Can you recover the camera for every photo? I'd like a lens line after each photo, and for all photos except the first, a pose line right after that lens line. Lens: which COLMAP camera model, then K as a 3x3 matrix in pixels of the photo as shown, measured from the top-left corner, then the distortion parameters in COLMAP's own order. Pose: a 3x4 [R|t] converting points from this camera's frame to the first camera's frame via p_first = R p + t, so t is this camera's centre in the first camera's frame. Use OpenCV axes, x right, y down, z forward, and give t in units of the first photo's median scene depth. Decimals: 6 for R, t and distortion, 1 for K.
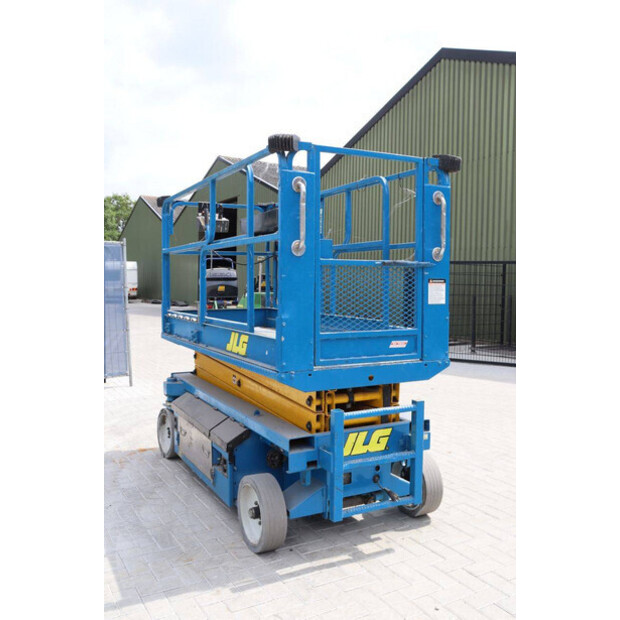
lens RADIAL K [[573.5, 0, 311.5], [0, 573.5, 310.7], [0, 0, 1]] dist [-0.044848, 0.000000]
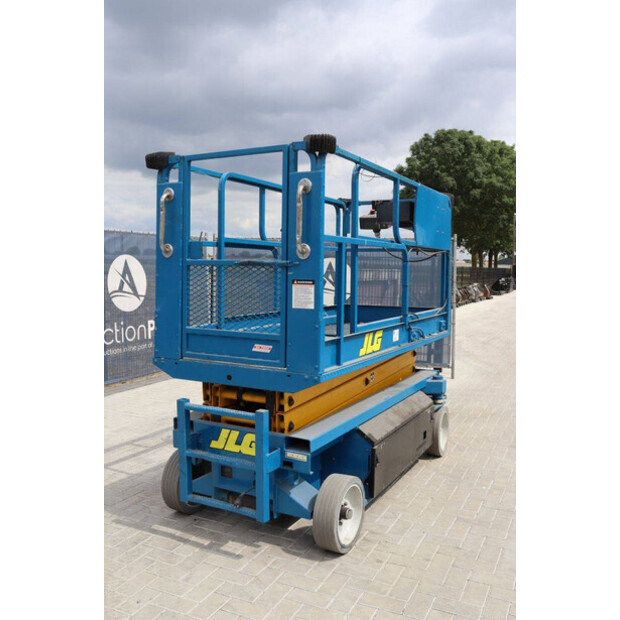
lens RADIAL K [[573.5, 0, 308.9], [0, 573.5, 305.8], [0, 0, 1]] dist [-0.044848, 0.000000]
pose [[0.570679, 0.053028, -0.819460, 0.958154], [-0.048972, 0.998334, 0.030498, -0.043758], [0.819712, 0.022725, 0.572325, 0.516532]]
